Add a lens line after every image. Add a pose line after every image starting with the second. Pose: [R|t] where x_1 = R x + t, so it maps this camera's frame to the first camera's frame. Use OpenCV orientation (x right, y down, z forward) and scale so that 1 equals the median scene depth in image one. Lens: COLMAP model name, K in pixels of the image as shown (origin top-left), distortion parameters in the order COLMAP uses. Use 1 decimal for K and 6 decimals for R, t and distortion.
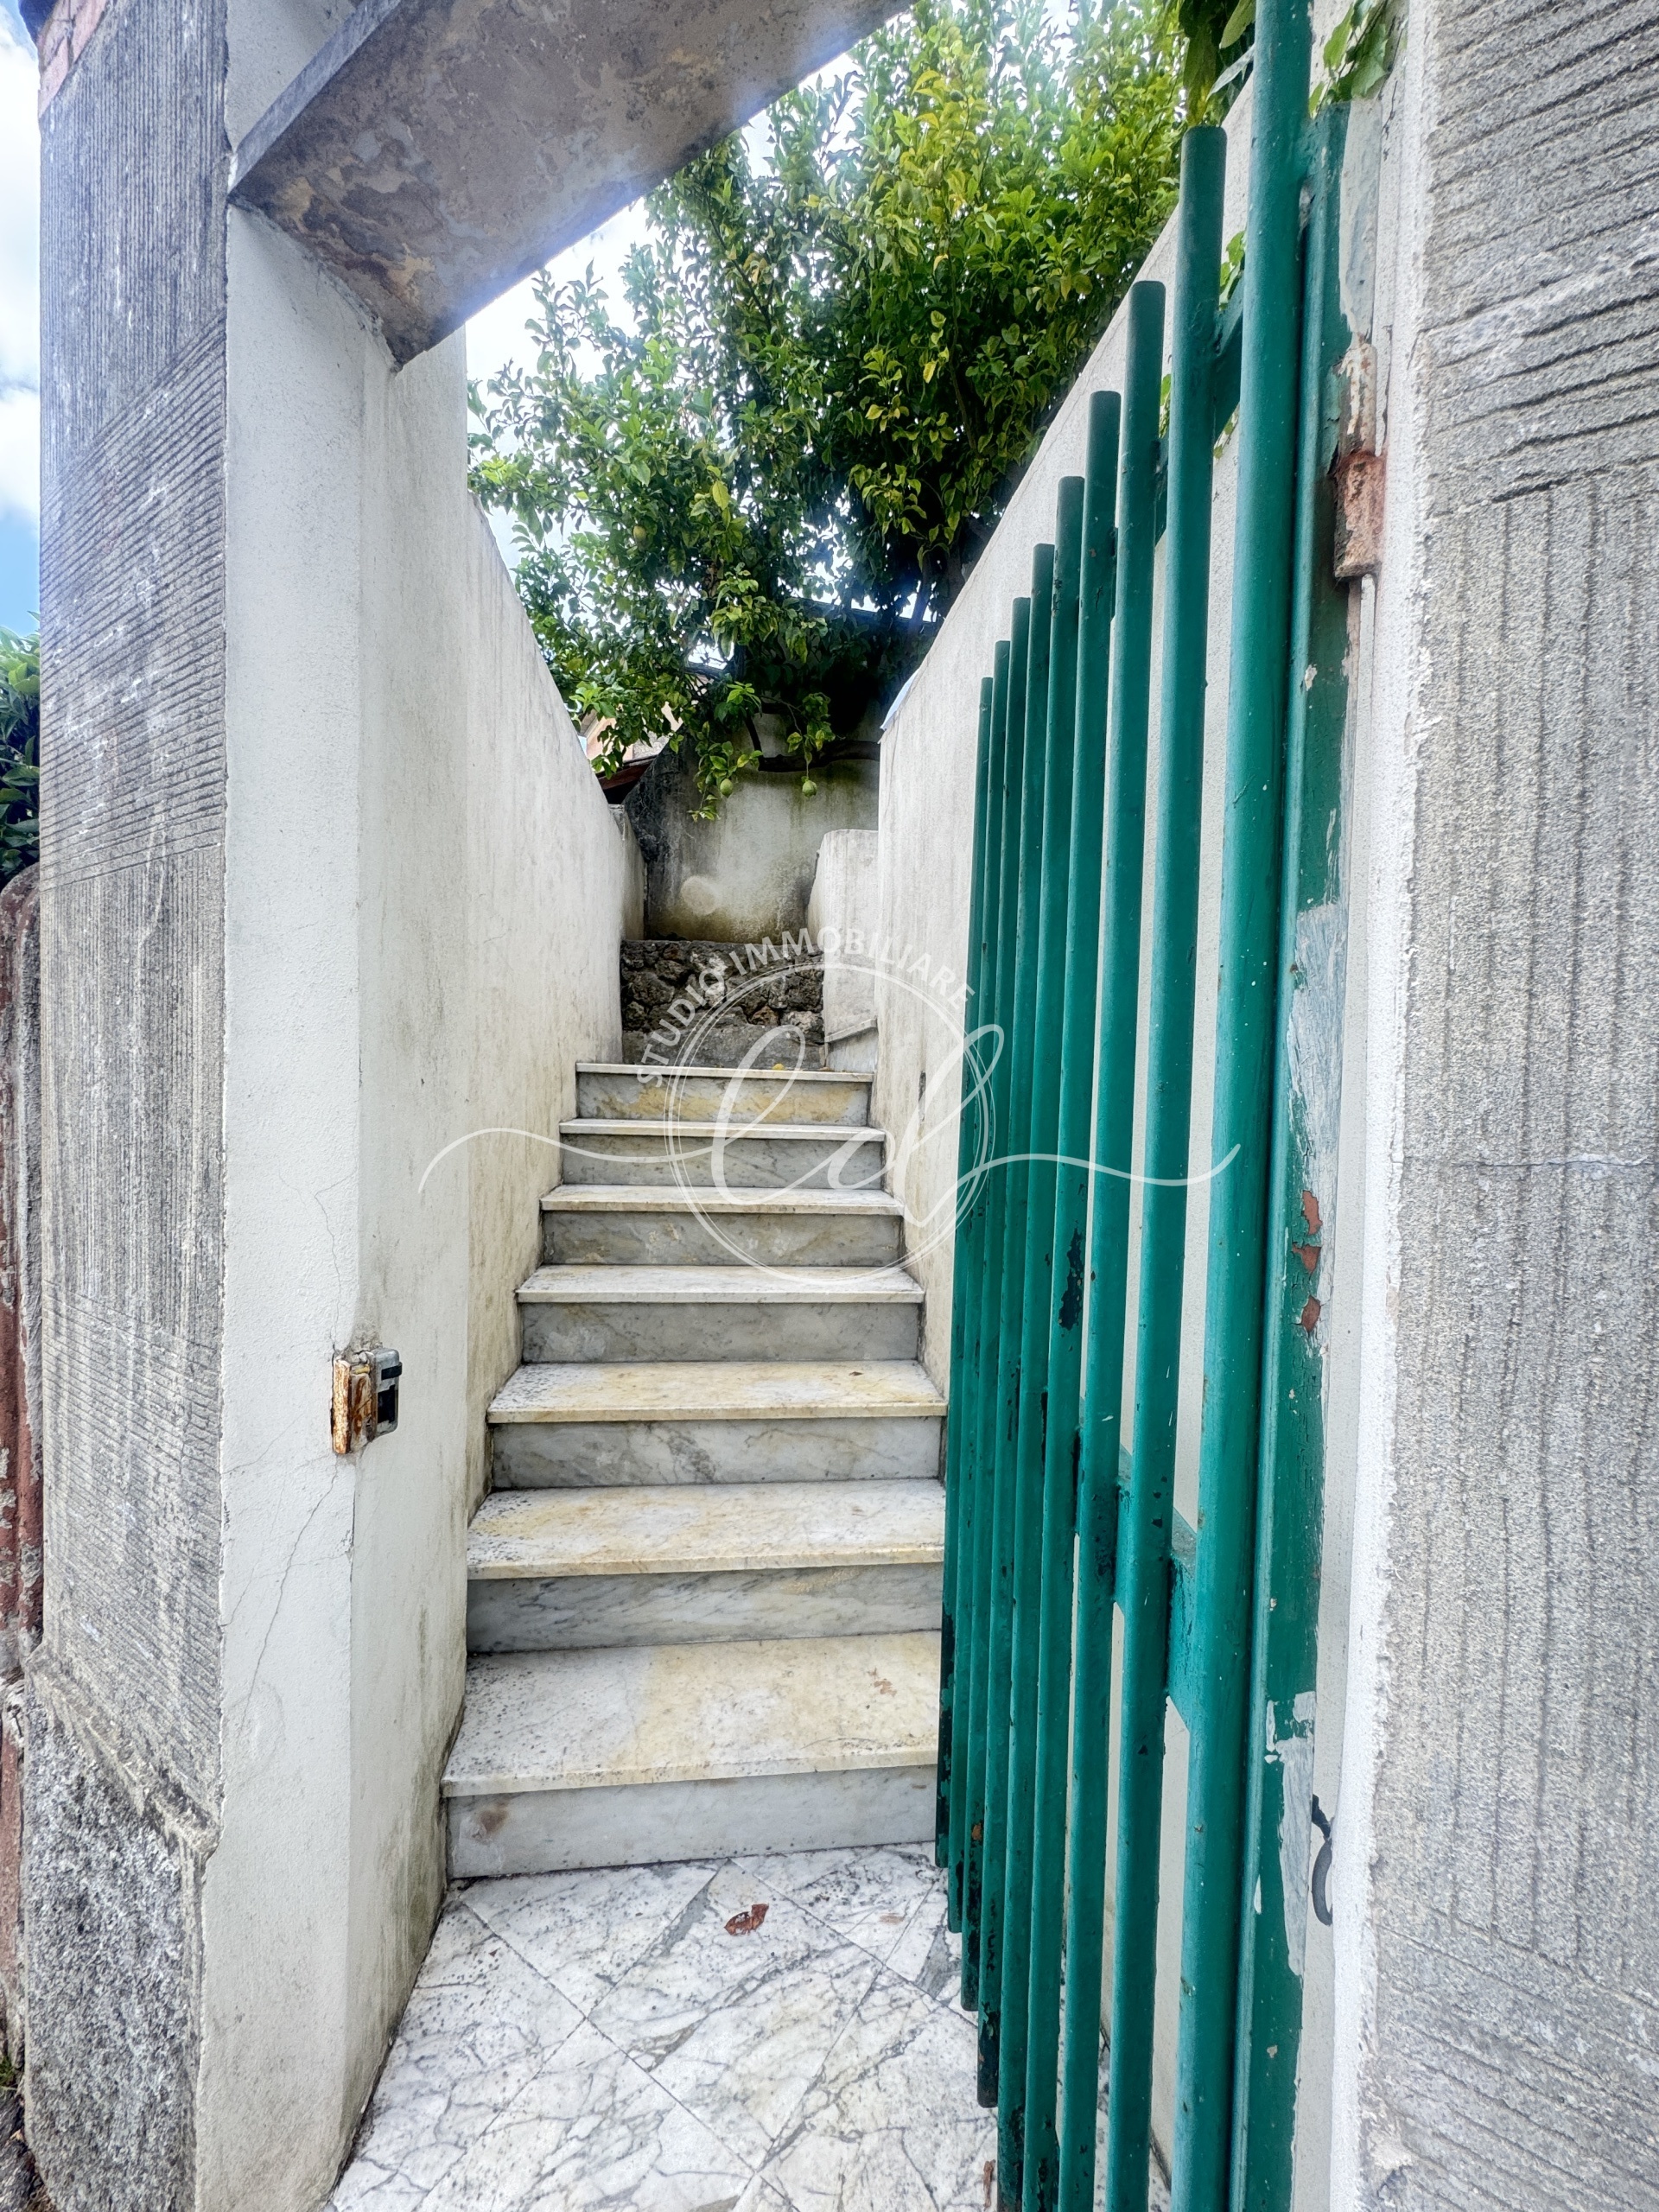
lens RADIAL K [[889.4, 0, 829.5], [0, 889.4, 1106.0], [0, 0, 1]] dist [-0.002412, 0.000438]
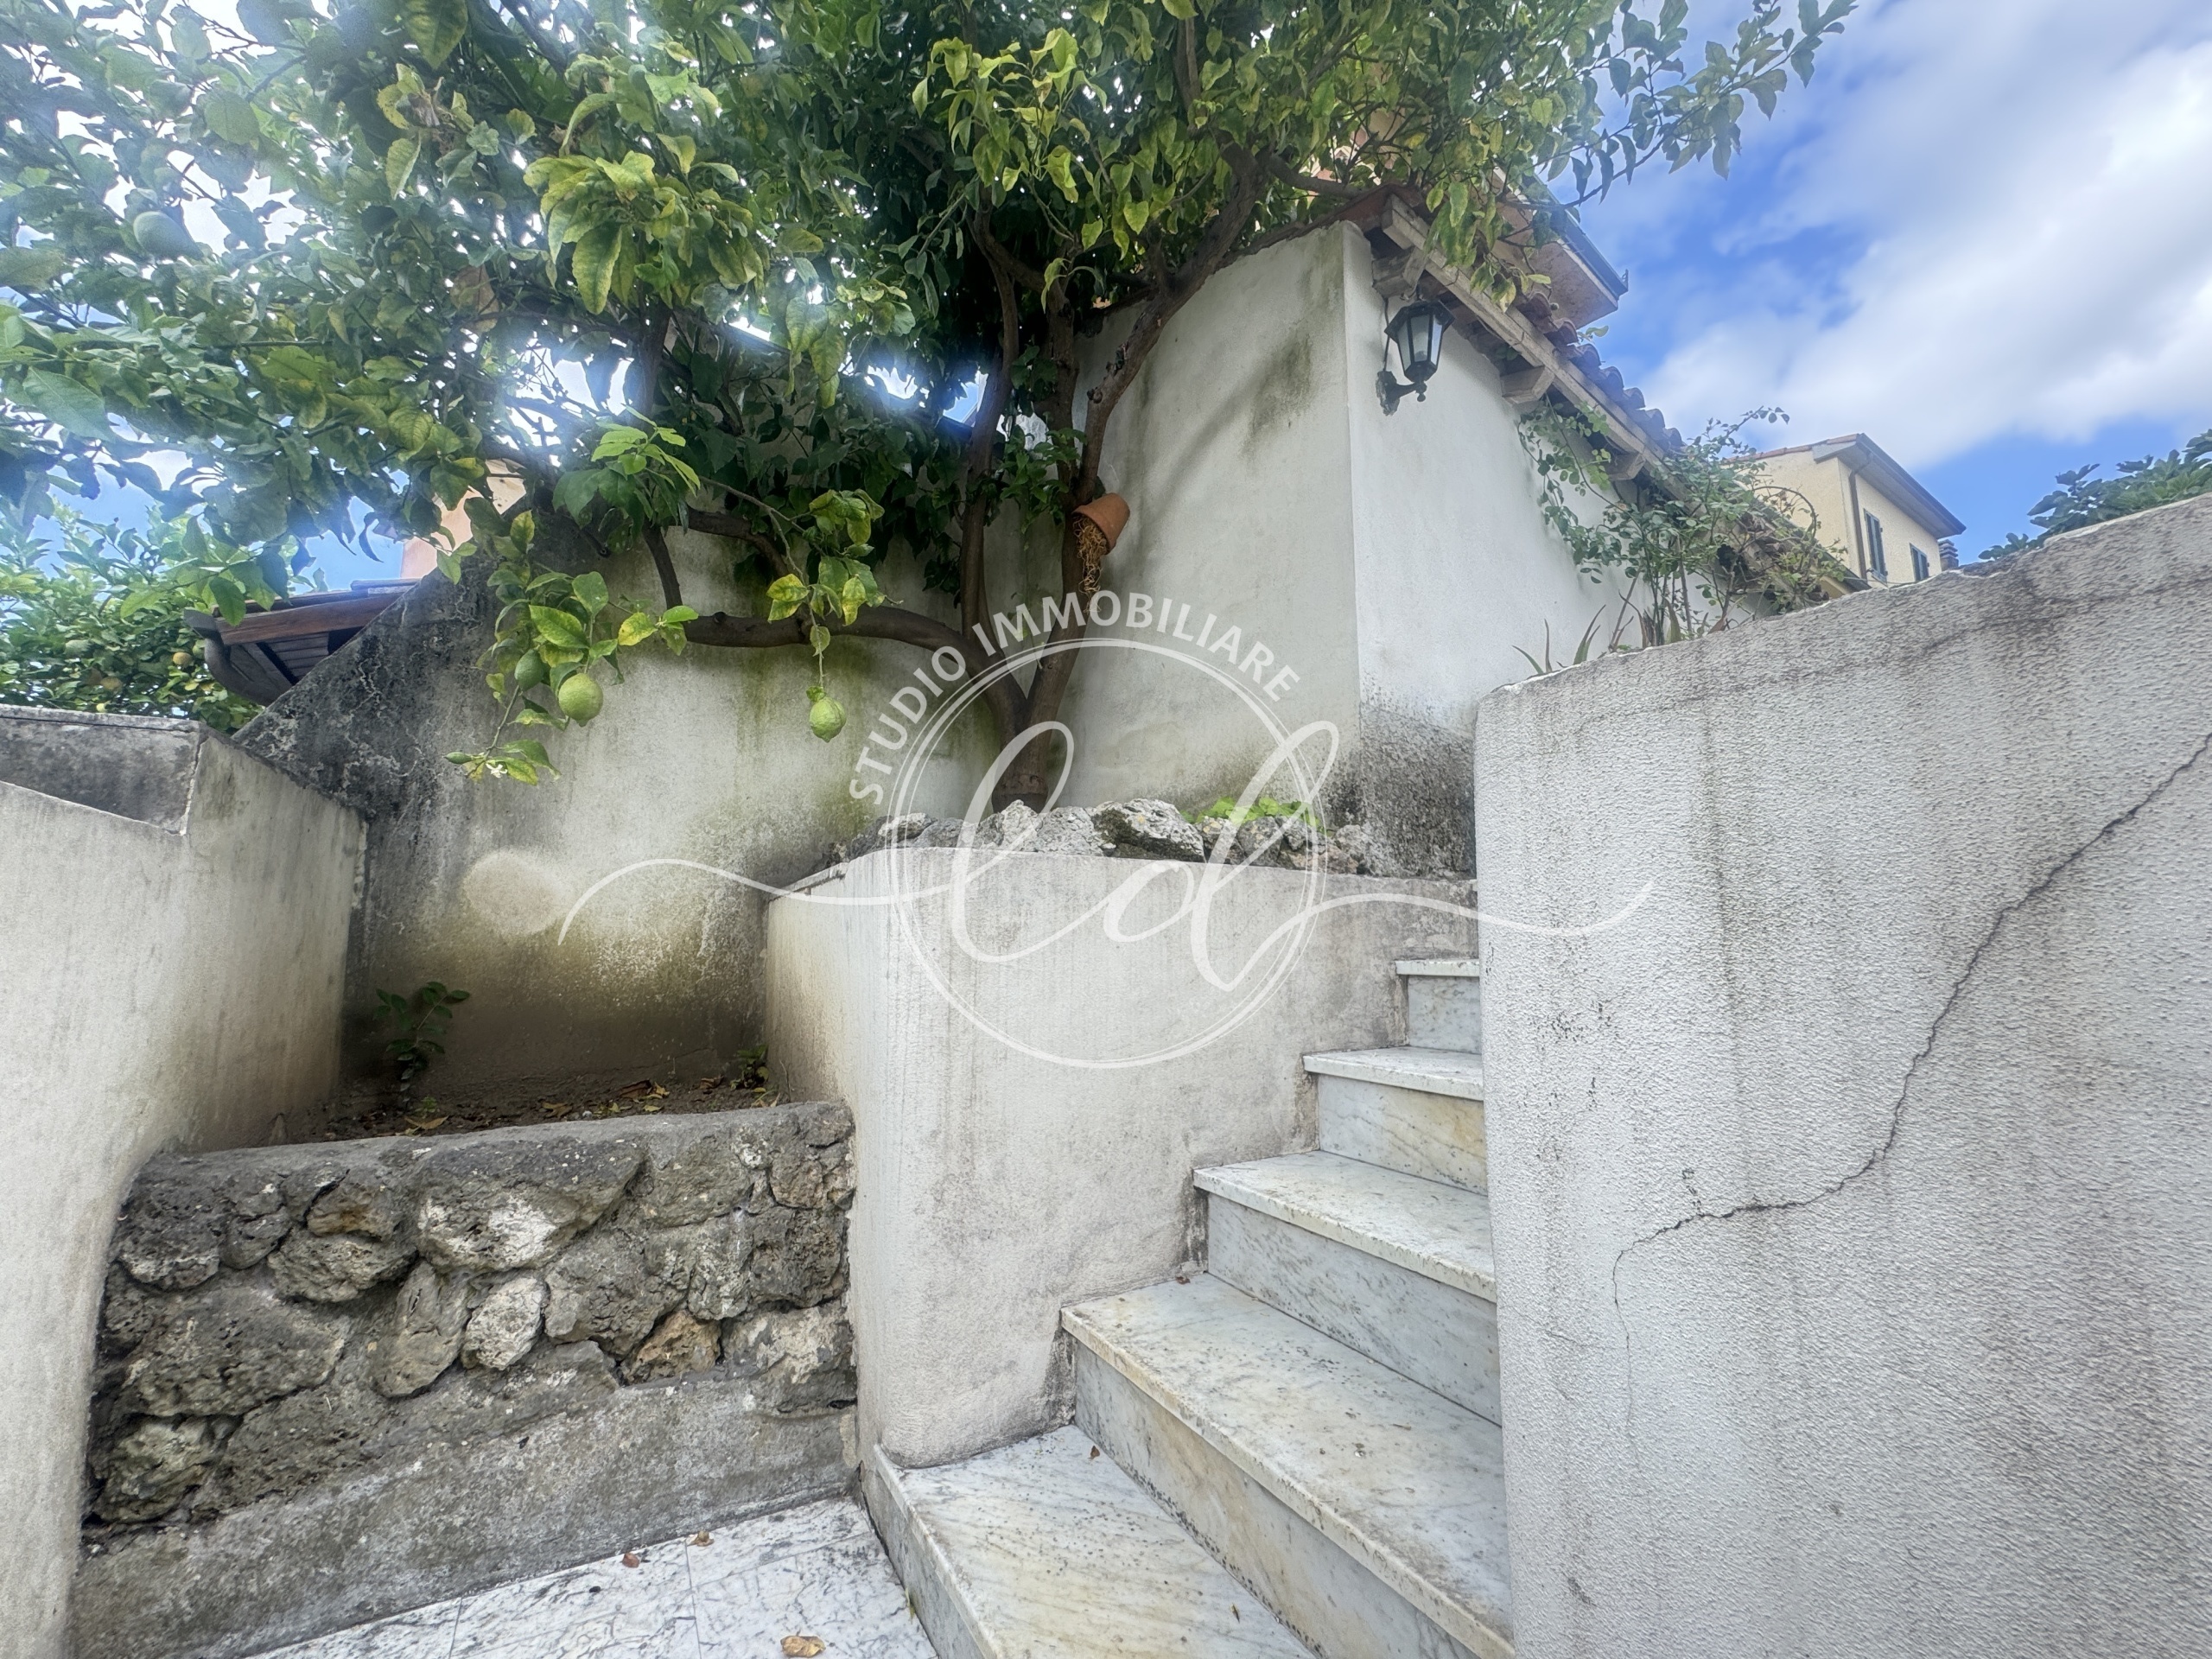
lens RADIAL K [[889.4, 0, 1112.0], [0, 889.4, 828.4], [0, 0, 1]] dist [-0.002412, 0.000438]
pose [[0.919242, 0.027269, 0.392748, -0.058516], [0.032900, 0.988788, -0.145657, -0.244637], [-0.392316, 0.146815, 0.908038, 0.596487]]
